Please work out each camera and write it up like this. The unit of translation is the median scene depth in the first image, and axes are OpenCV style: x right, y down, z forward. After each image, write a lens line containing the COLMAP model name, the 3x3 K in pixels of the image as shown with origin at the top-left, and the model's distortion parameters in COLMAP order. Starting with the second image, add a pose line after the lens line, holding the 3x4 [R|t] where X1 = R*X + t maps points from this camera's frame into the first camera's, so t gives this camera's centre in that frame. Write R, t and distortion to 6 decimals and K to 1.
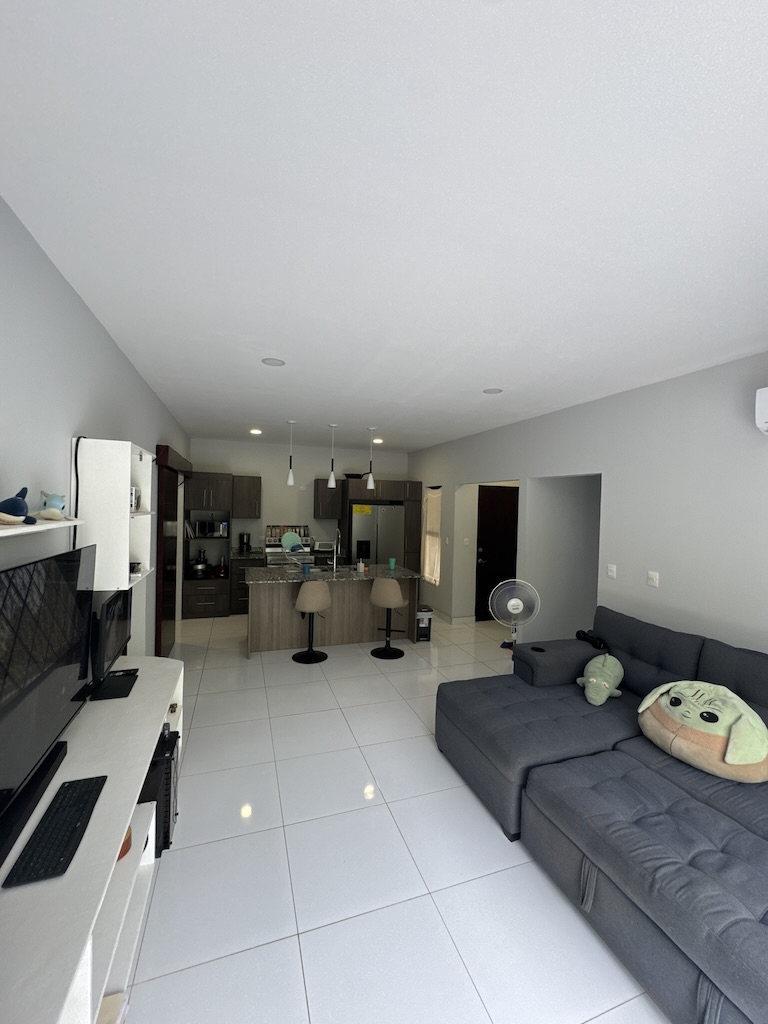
lens RADIAL K [[411.7, 0, 385.9], [0, 411.7, 508.8], [0, 0, 1]] dist [-0.013989, 0.001722]
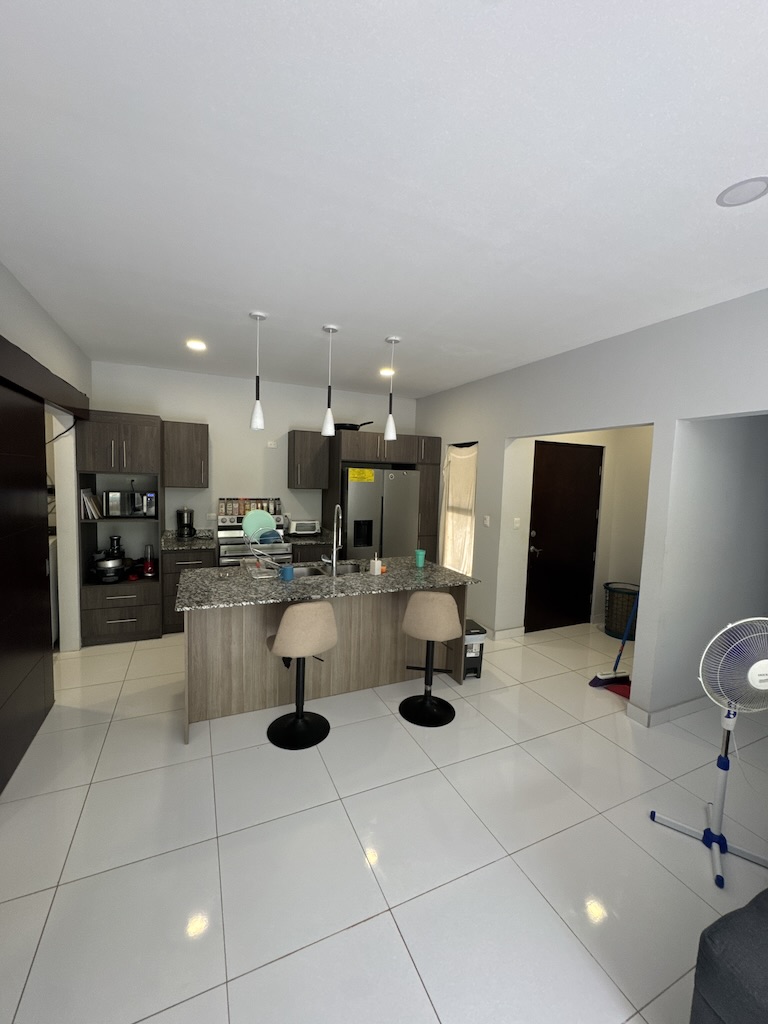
lens RADIAL K [[411.7, 0, 384.4], [0, 411.7, 509.0], [0, 0, 1]] dist [-0.013989, 0.001722]
pose [[0.995558, -0.000978, 0.094142, -0.105406], [-0.005622, 0.997544, 0.069813, 0.012511], [-0.093980, -0.070032, 0.993108, 0.390556]]
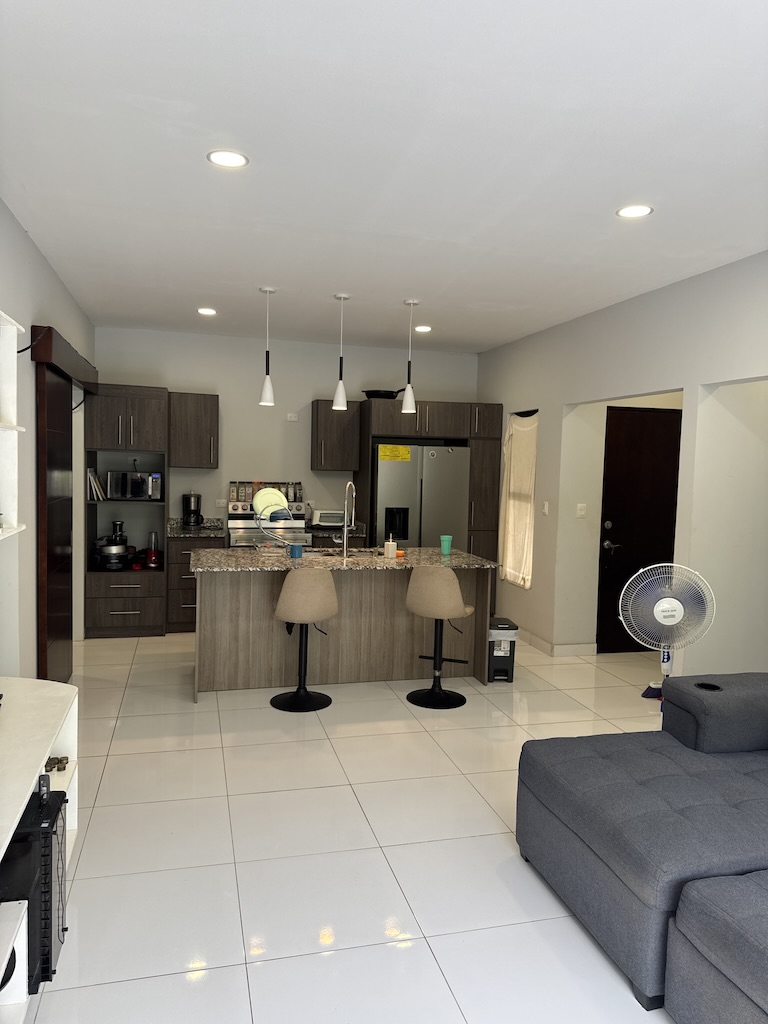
lens RADIAL K [[725.3, 0, 390.2], [0, 725.3, 507.7], [0, 0, 1]] dist [0.070443, -0.080766]
pose [[0.997369, 0.006228, -0.072225, 0.010436], [-0.002594, 0.998731, 0.050300, 0.033734], [0.072447, -0.049980, 0.996119, 0.003712]]
